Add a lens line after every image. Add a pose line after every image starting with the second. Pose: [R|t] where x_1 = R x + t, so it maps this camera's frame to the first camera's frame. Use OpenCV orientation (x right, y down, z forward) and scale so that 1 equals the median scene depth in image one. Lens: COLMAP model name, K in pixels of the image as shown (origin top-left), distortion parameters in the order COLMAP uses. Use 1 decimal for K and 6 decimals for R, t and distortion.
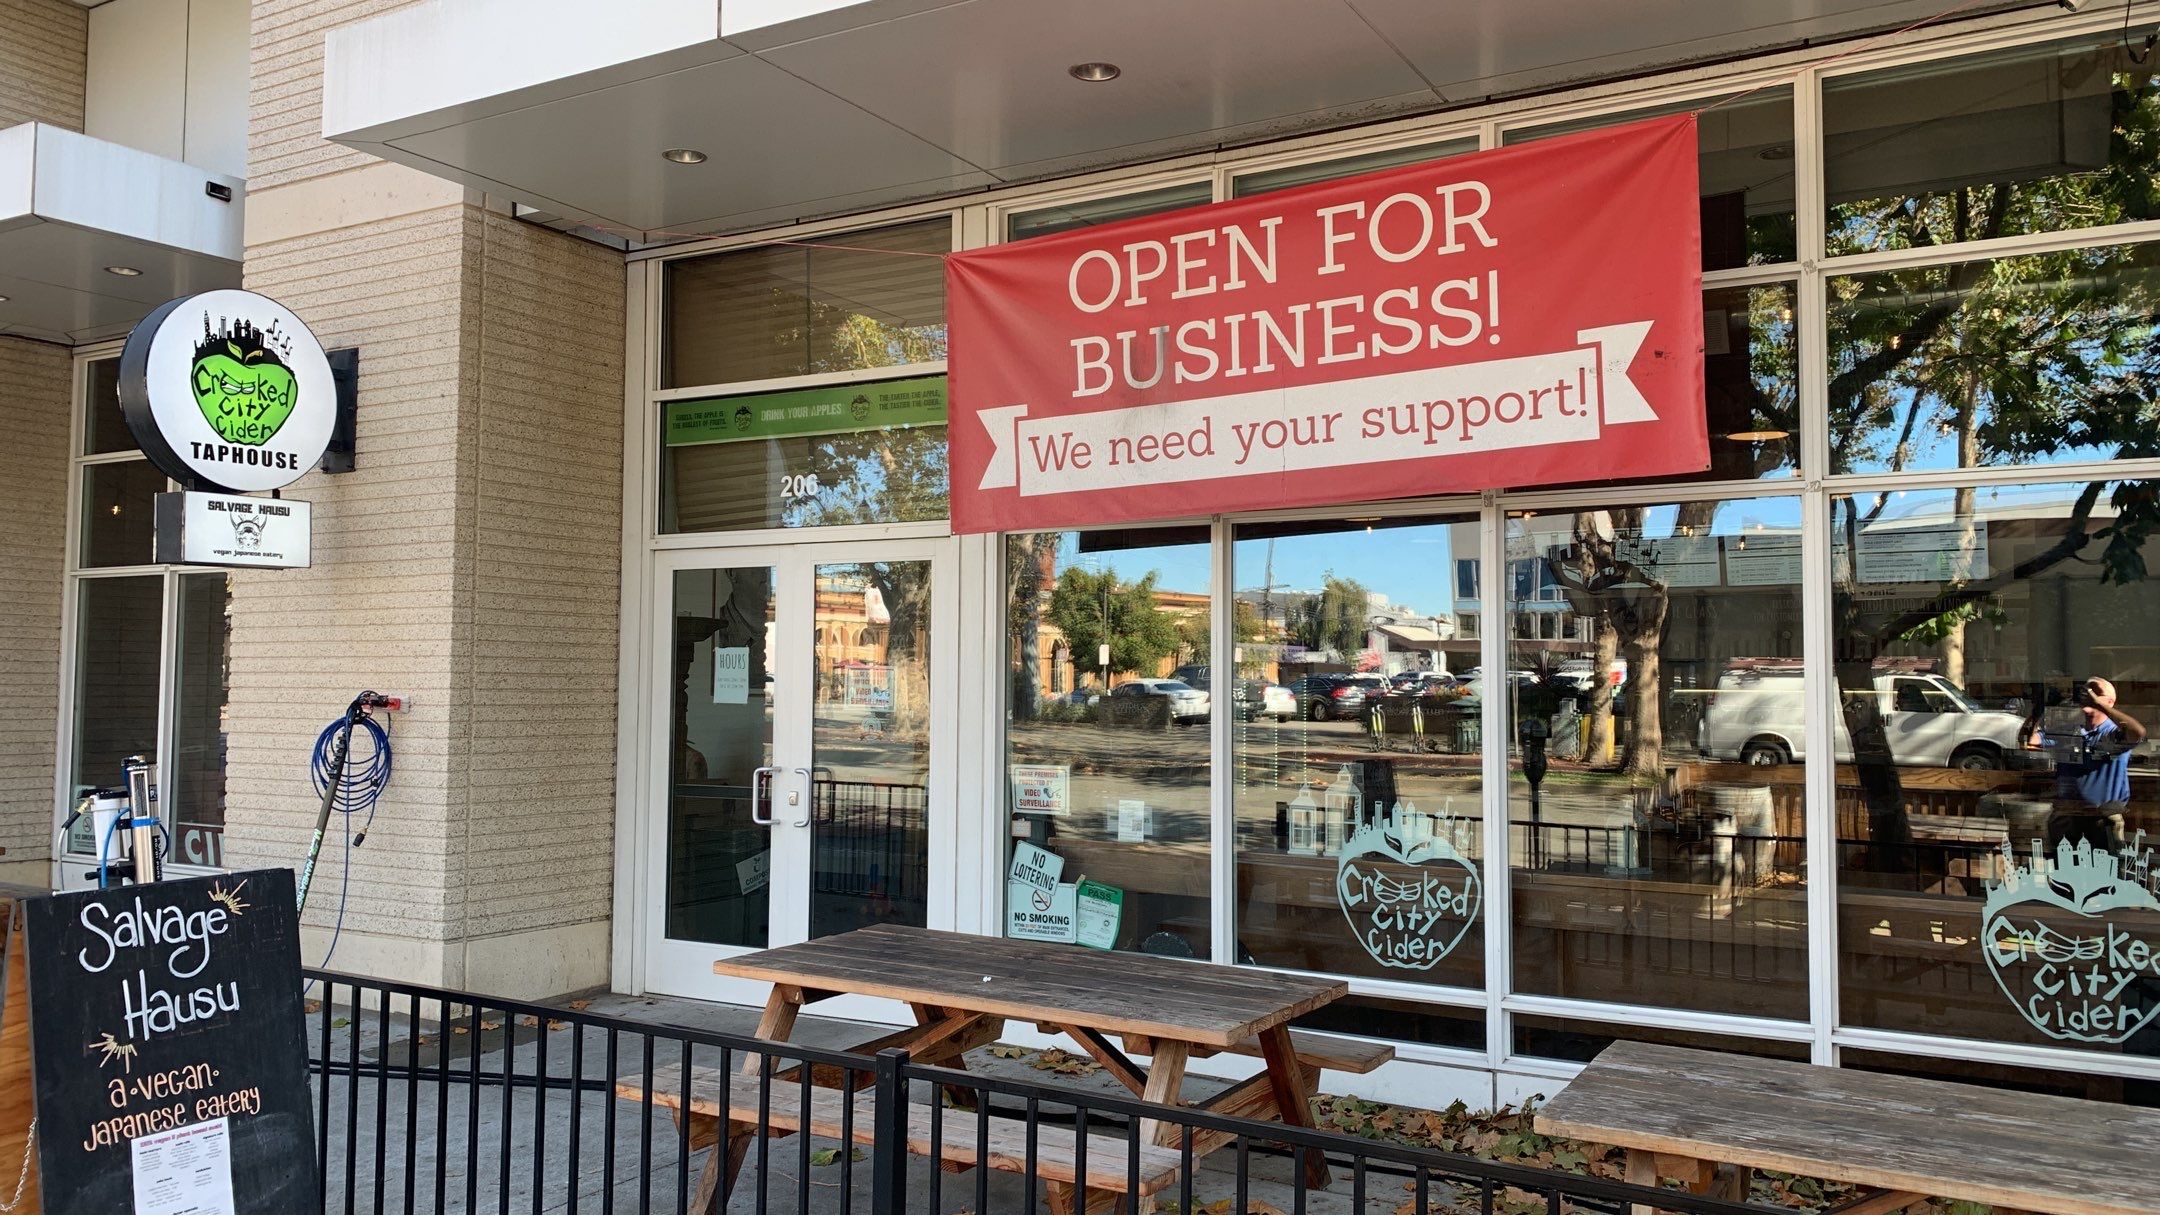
lens RADIAL K [[1618.5, 0, 1080.9], [0, 1618.5, 617.3], [0, 0, 1]] dist [0.033227, -0.007248]
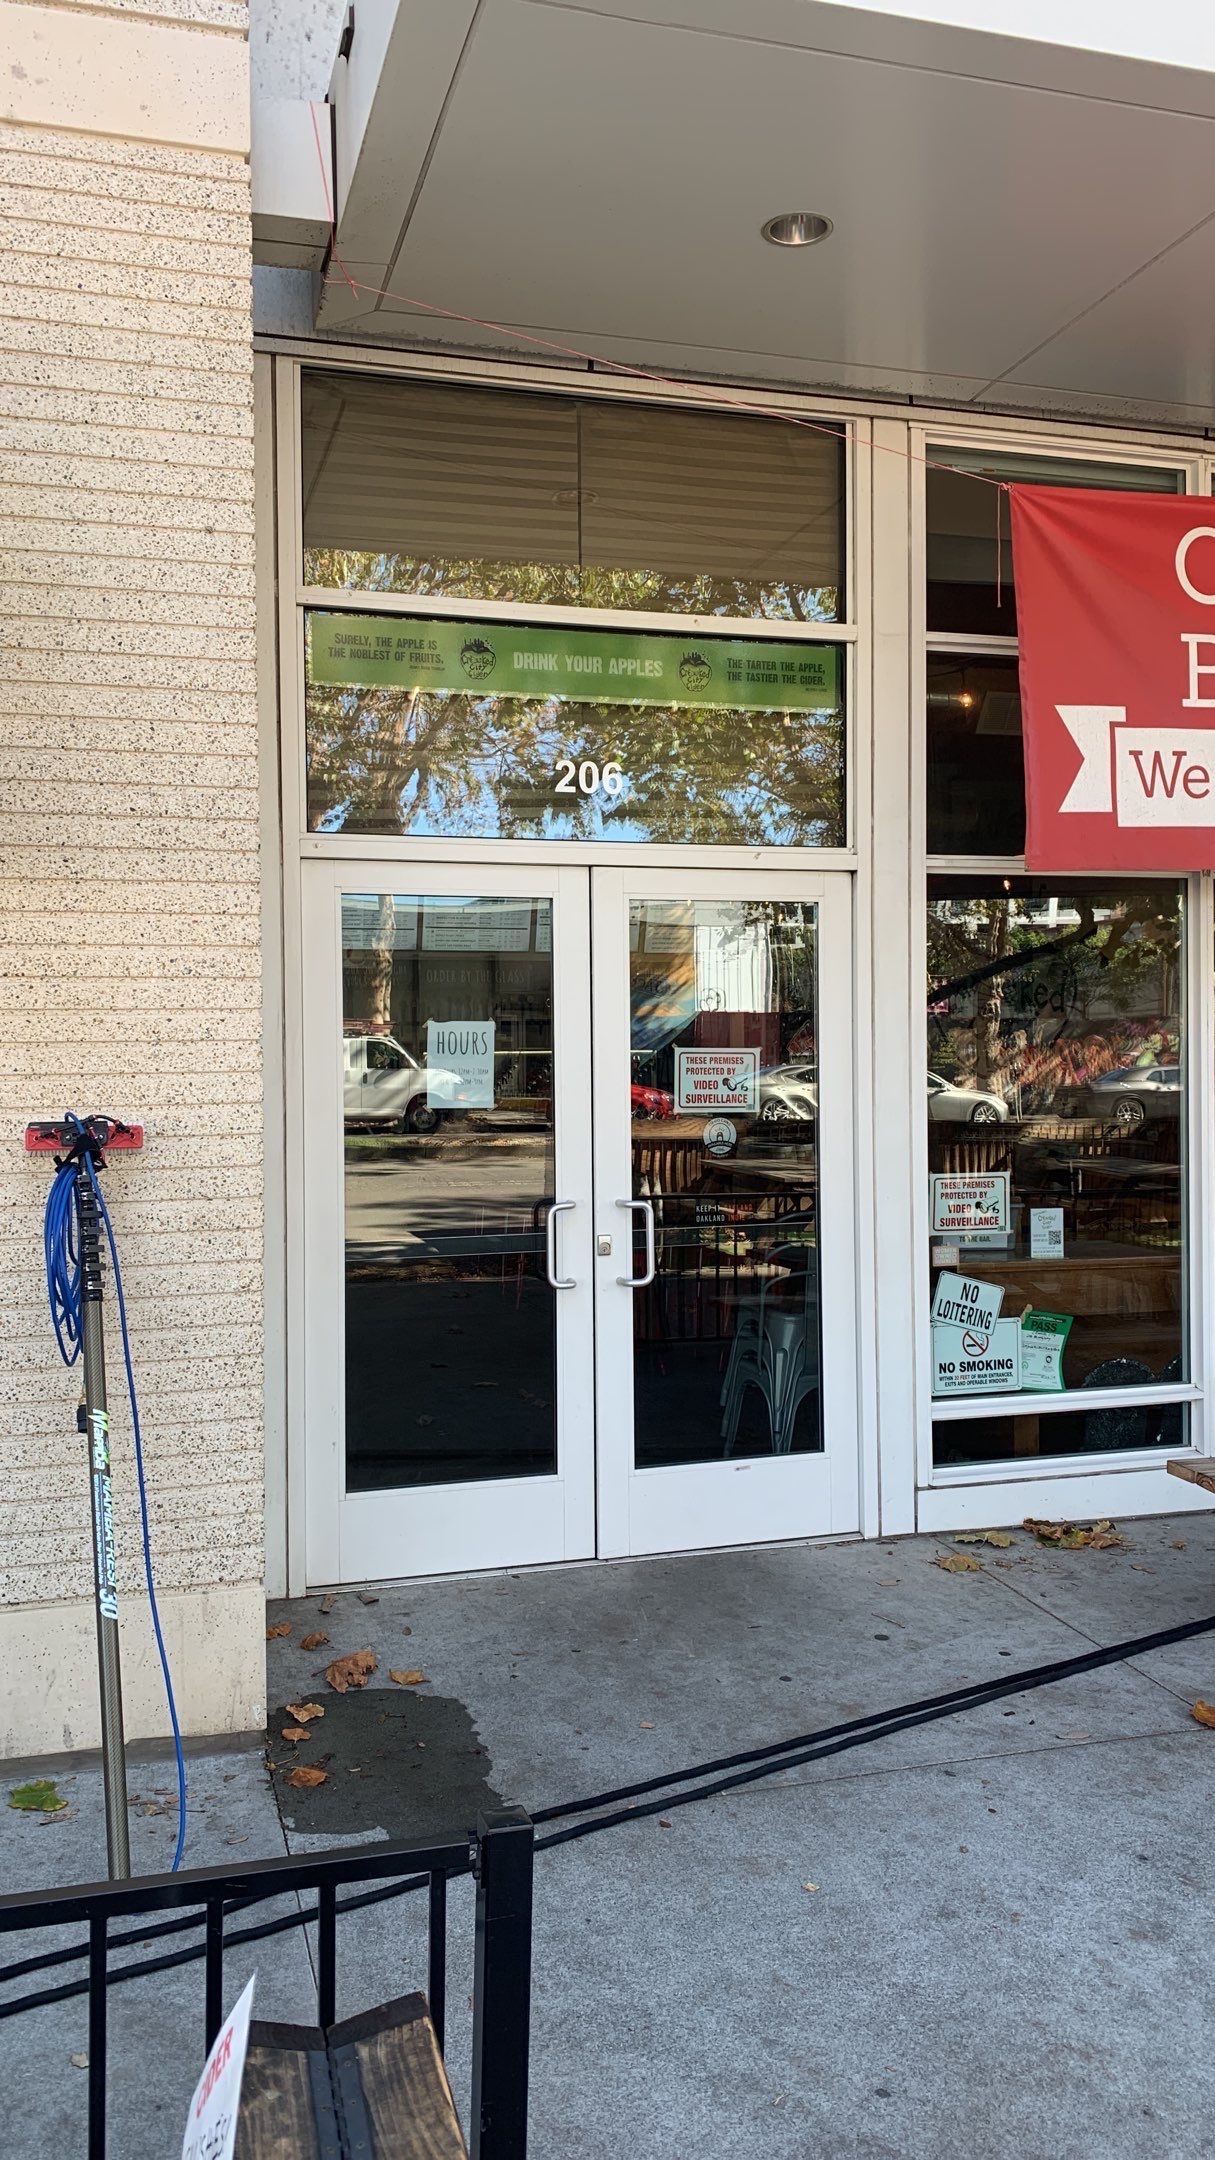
lens RADIAL K [[1618.5, 0, 609.4], [0, 1618.5, 1063.2], [0, 0, 1]] dist [0.033227, -0.007248]
pose [[0.710316, -0.020713, 0.703578, -0.702435], [-0.016617, 0.998795, 0.046180, 0.005588], [-0.703687, -0.044494, 0.709116, 0.573169]]
